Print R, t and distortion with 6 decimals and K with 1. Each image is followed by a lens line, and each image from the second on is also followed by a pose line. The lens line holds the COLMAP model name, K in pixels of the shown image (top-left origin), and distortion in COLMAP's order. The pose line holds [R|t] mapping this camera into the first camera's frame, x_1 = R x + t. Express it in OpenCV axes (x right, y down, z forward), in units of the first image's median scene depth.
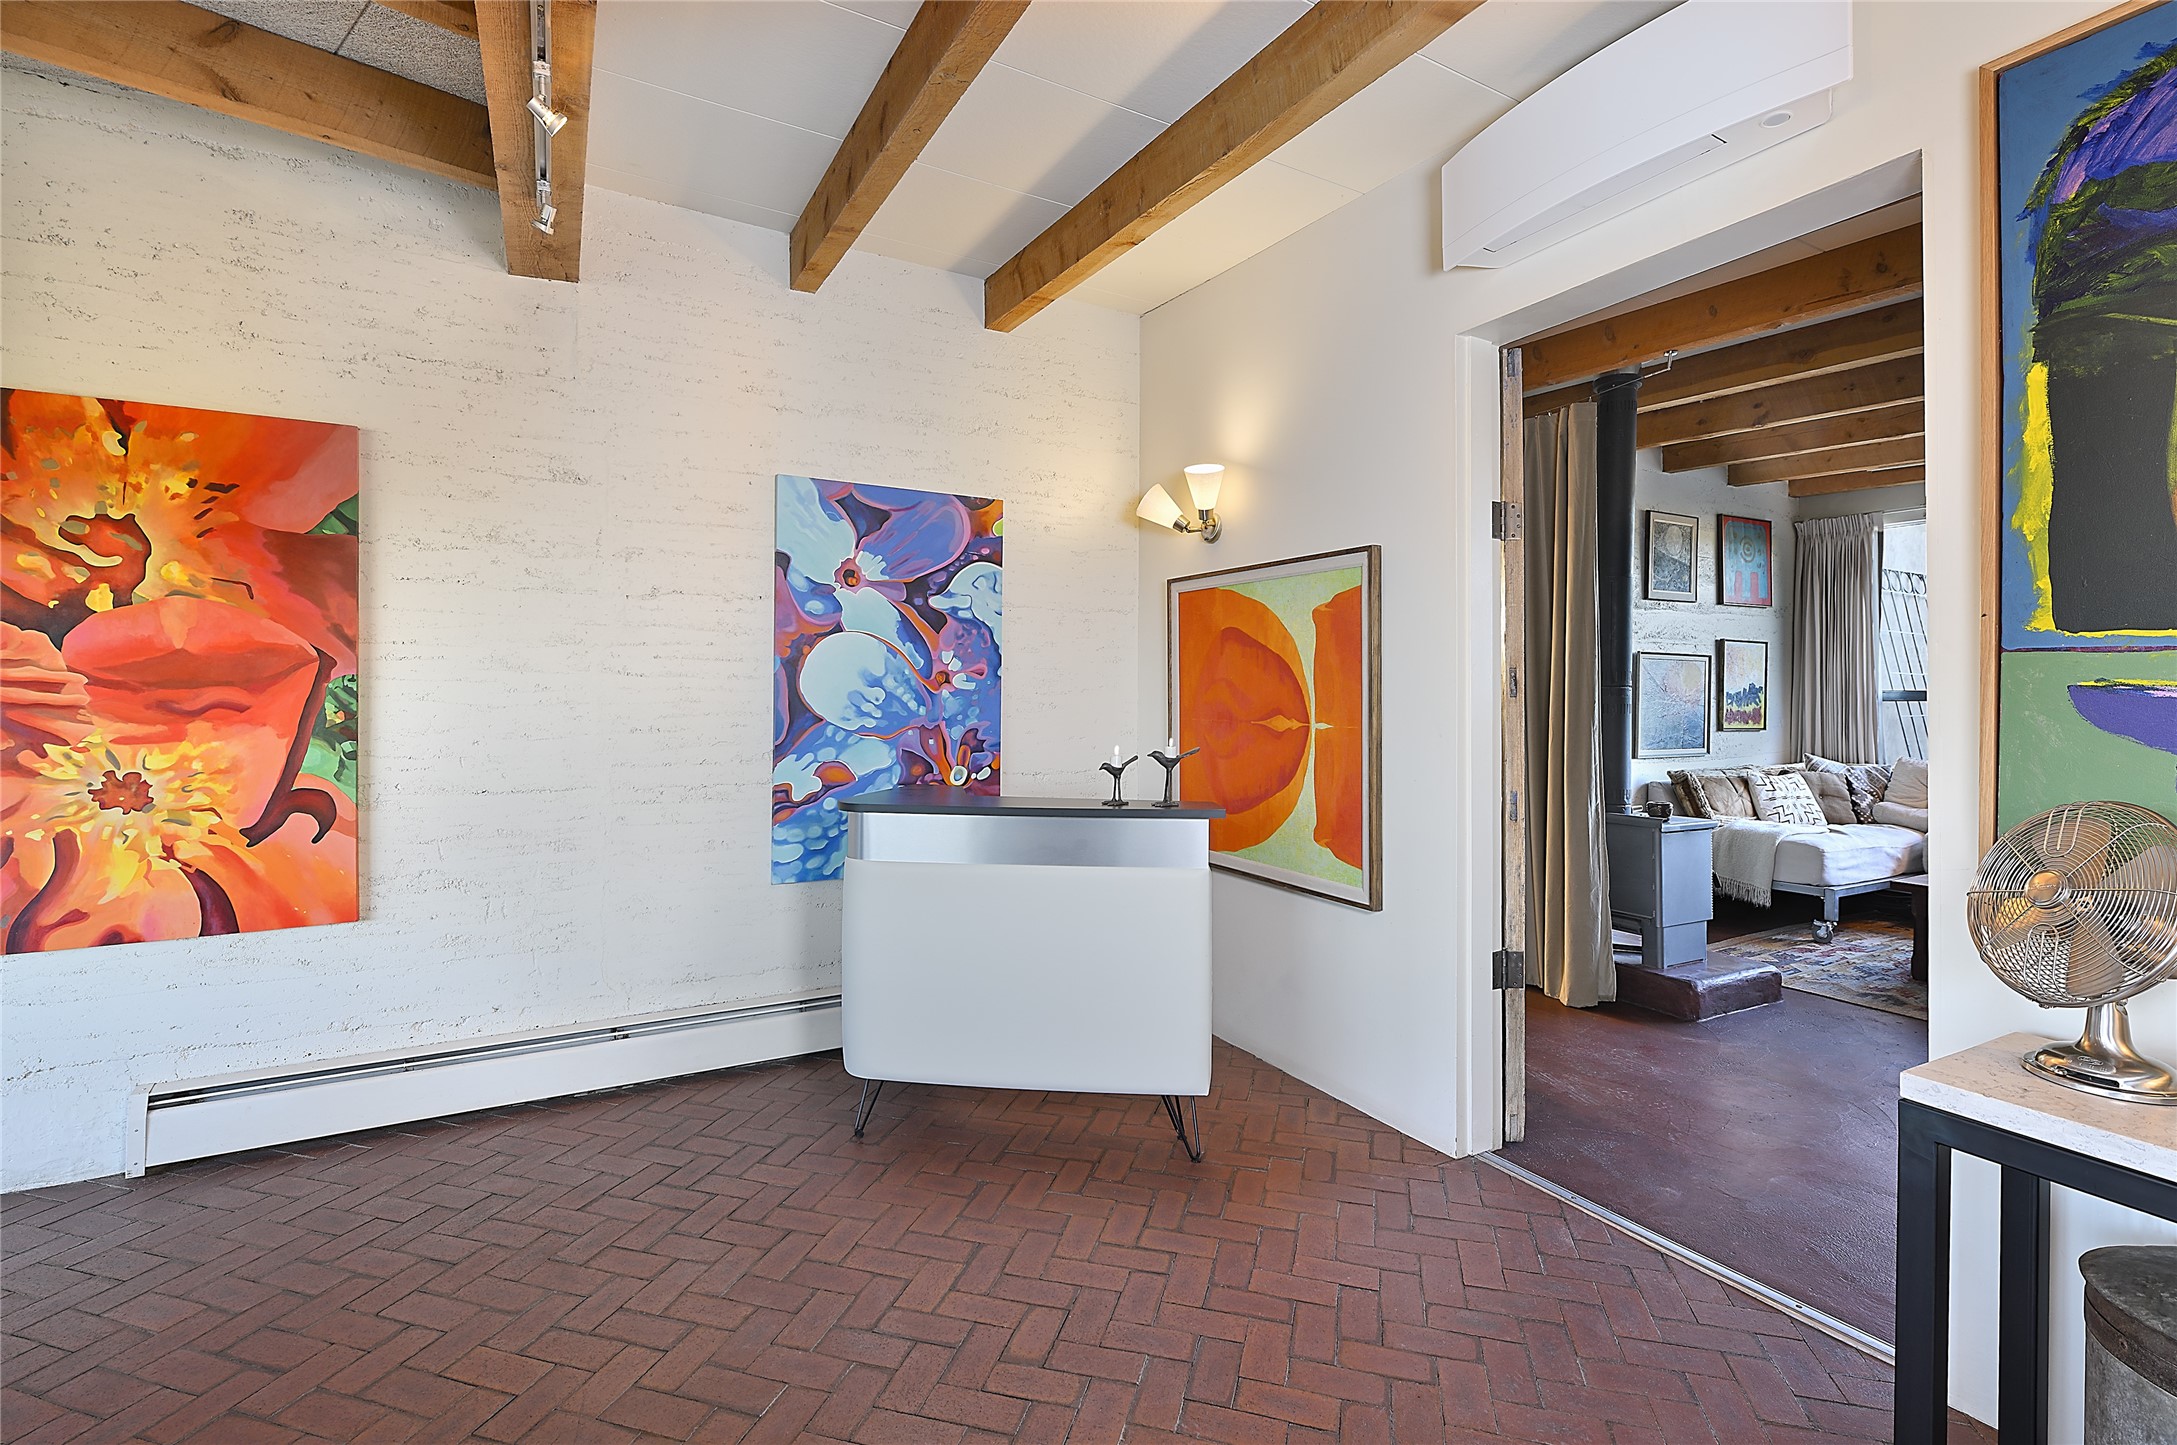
lens RADIAL K [[973.2, 0, 1088.0], [0, 973.2, 687.6], [0, 0, 1]] dist [0.001475, -0.000674]
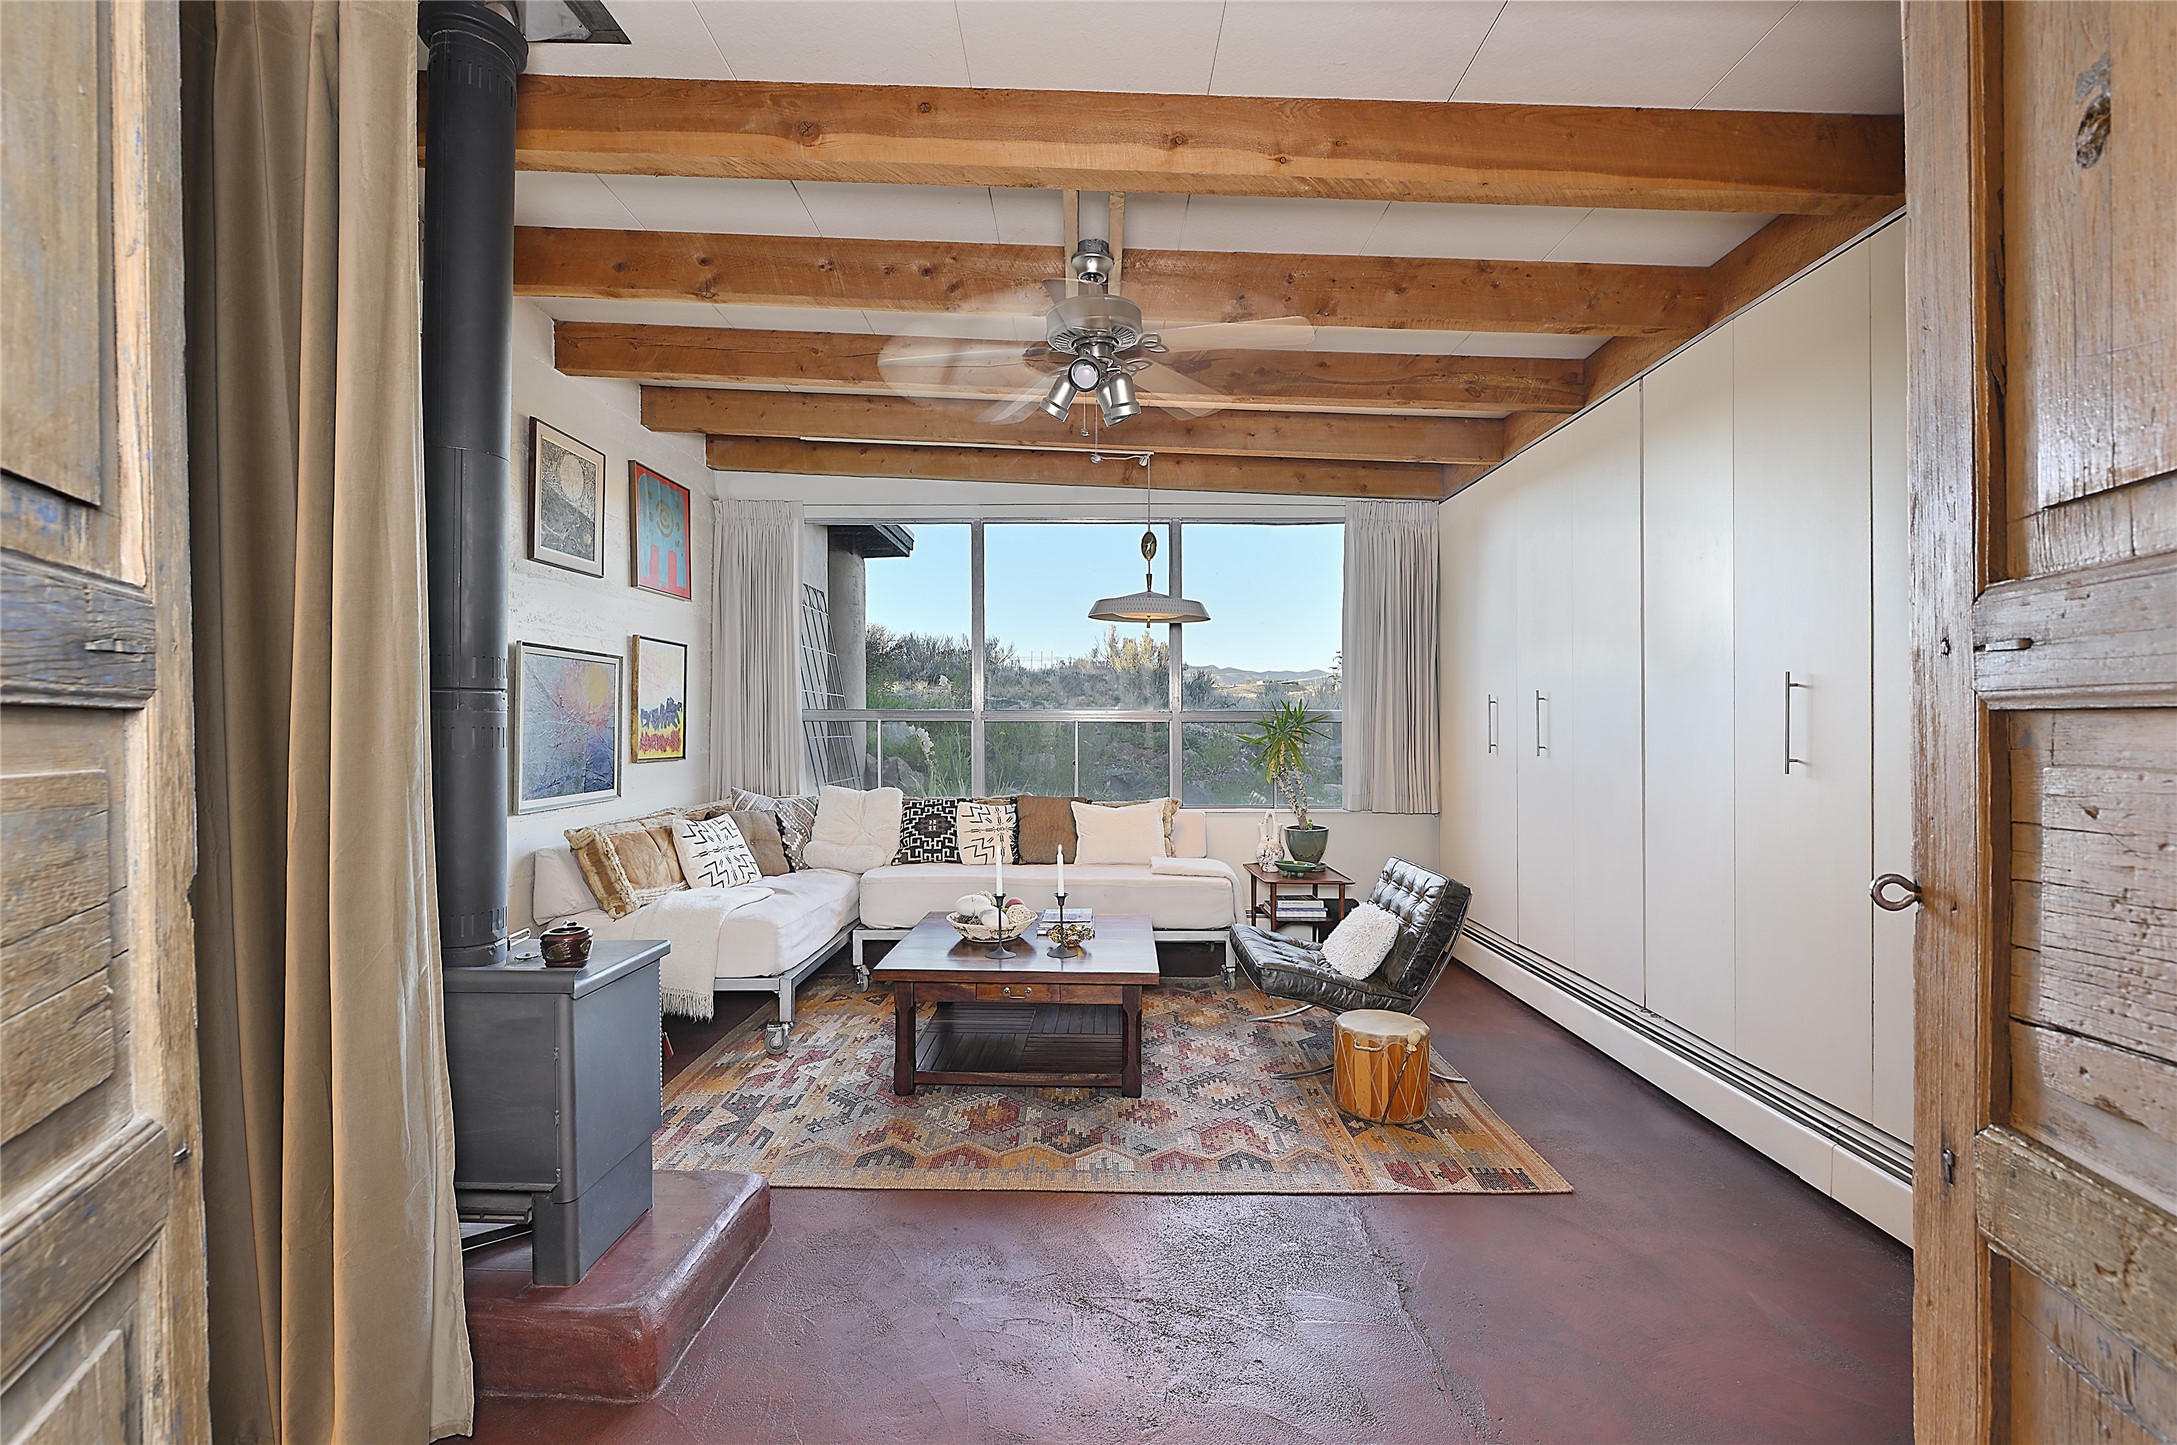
lens RADIAL K [[973.2, 0, 1096.9], [0, 973.2, 734.3], [0, 0, 1]] dist [0.001475, -0.000674]
pose [[0.493444, -0.014334, 0.869660, 0.337233], [-0.008779, 0.999731, 0.021459, 0.008303], [-0.869733, -0.018223, 0.493185, 0.606855]]
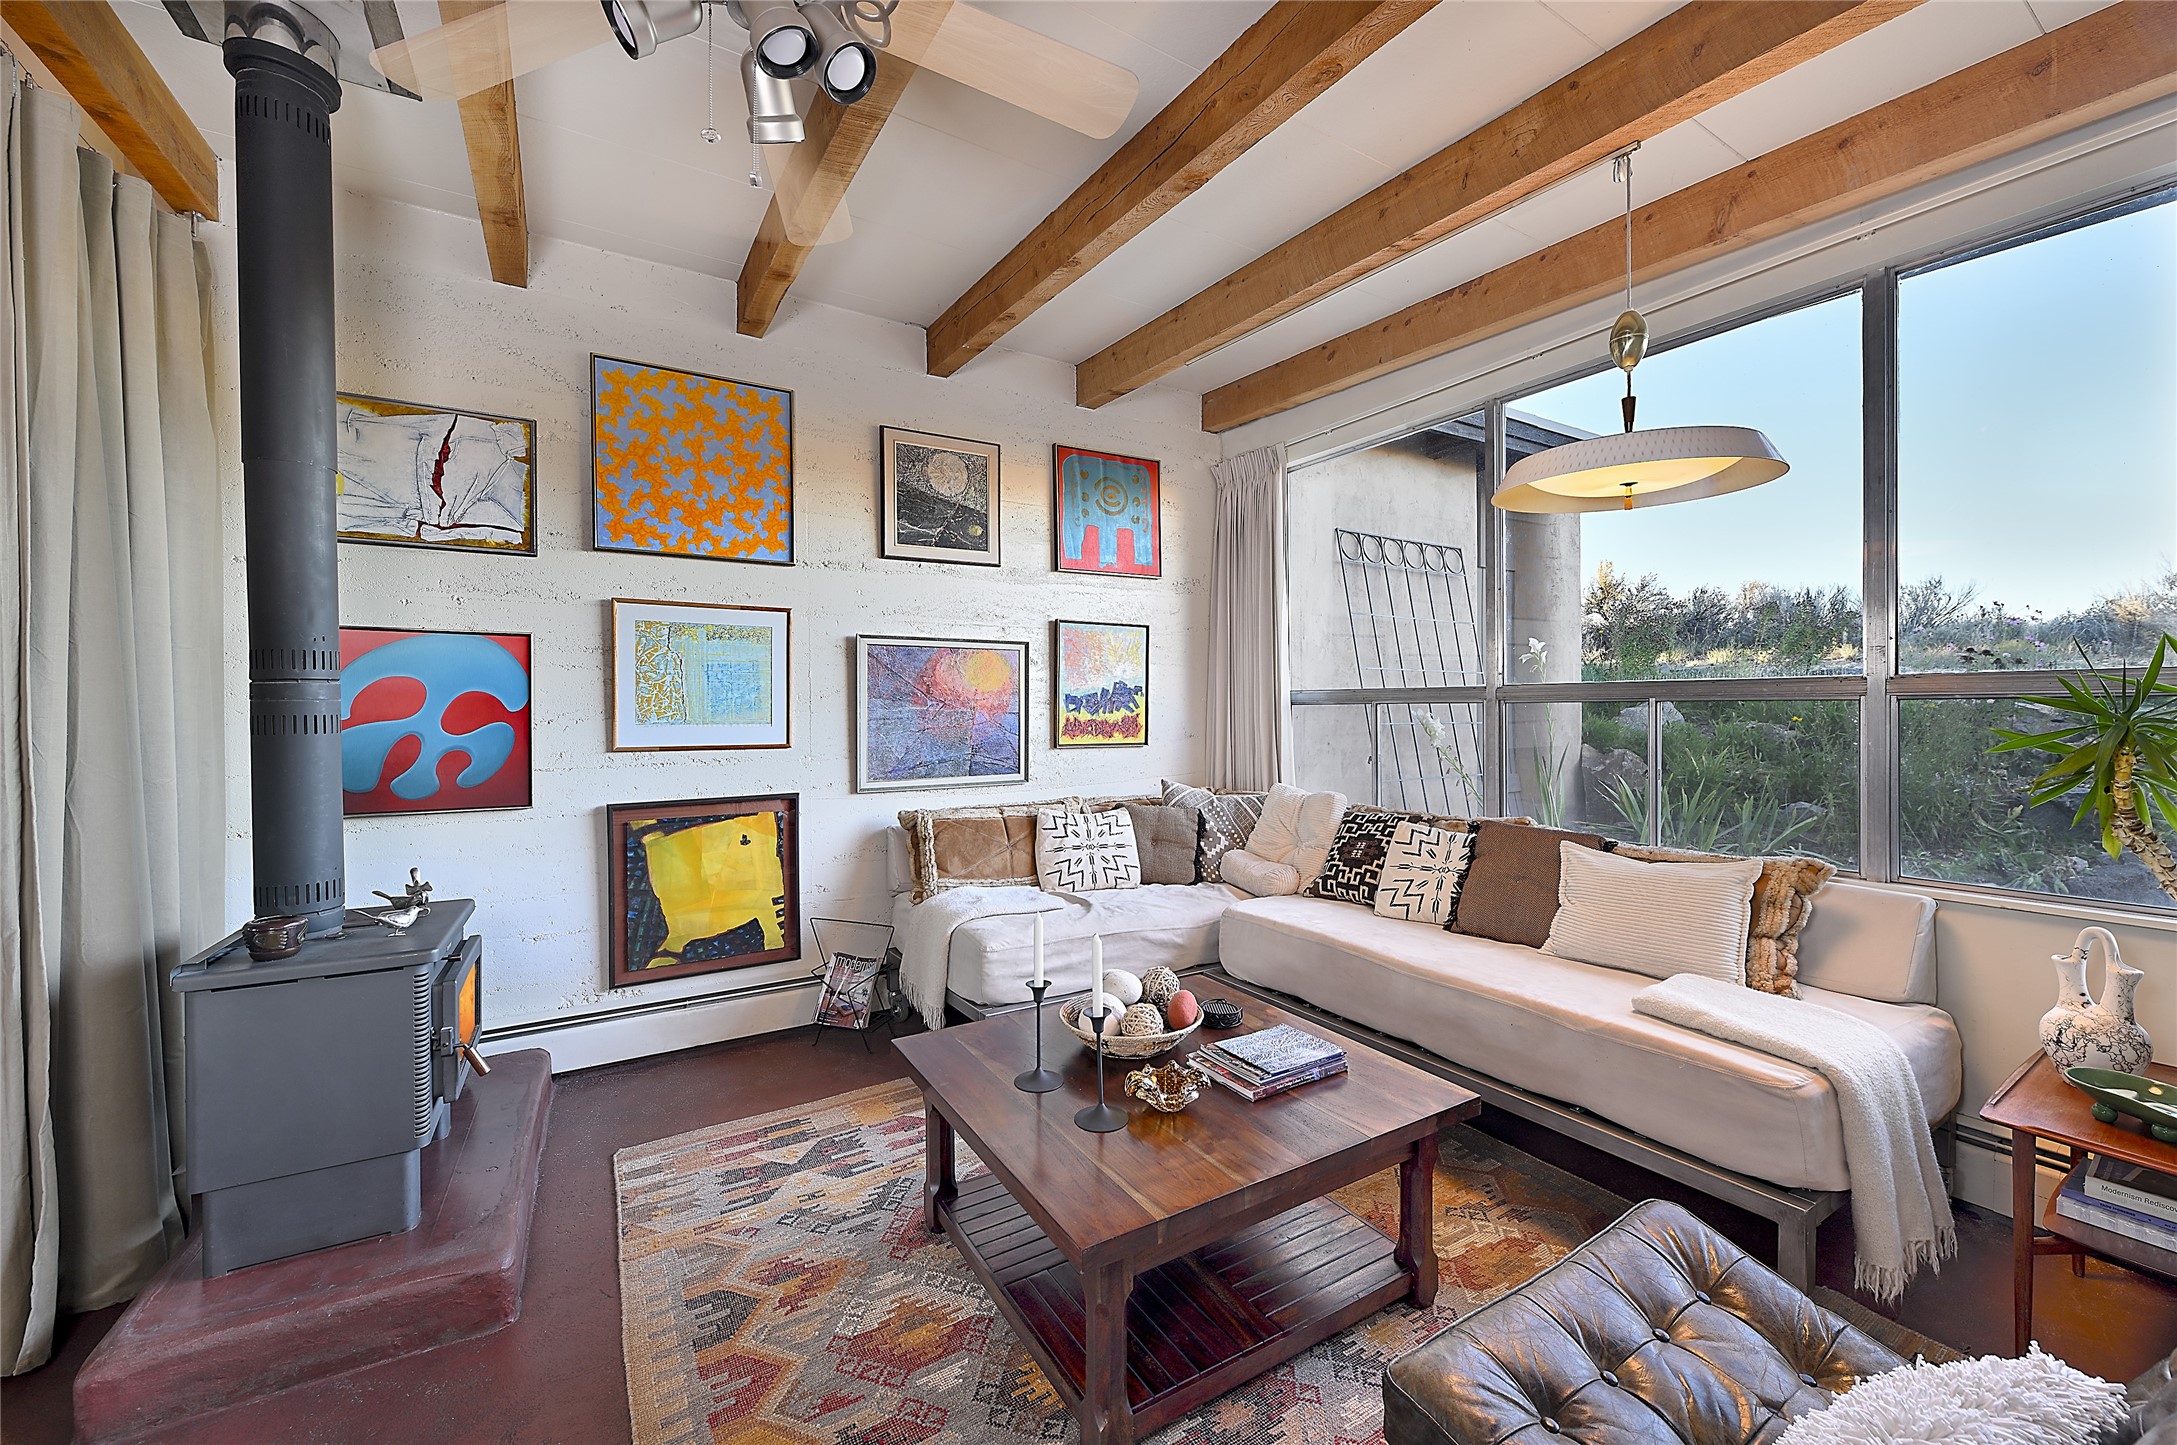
lens RADIAL K [[863.6, 0, 1077.6], [0, 863.6, 719.8], [0, 0, 1]] dist [-0.010430, -0.000438]
pose [[0.998967, -0.011054, 0.044075, 1.104742], [0.010058, 0.999690, 0.022761, 0.015985], [-0.044313, -0.022294, 0.998769, 0.638641]]
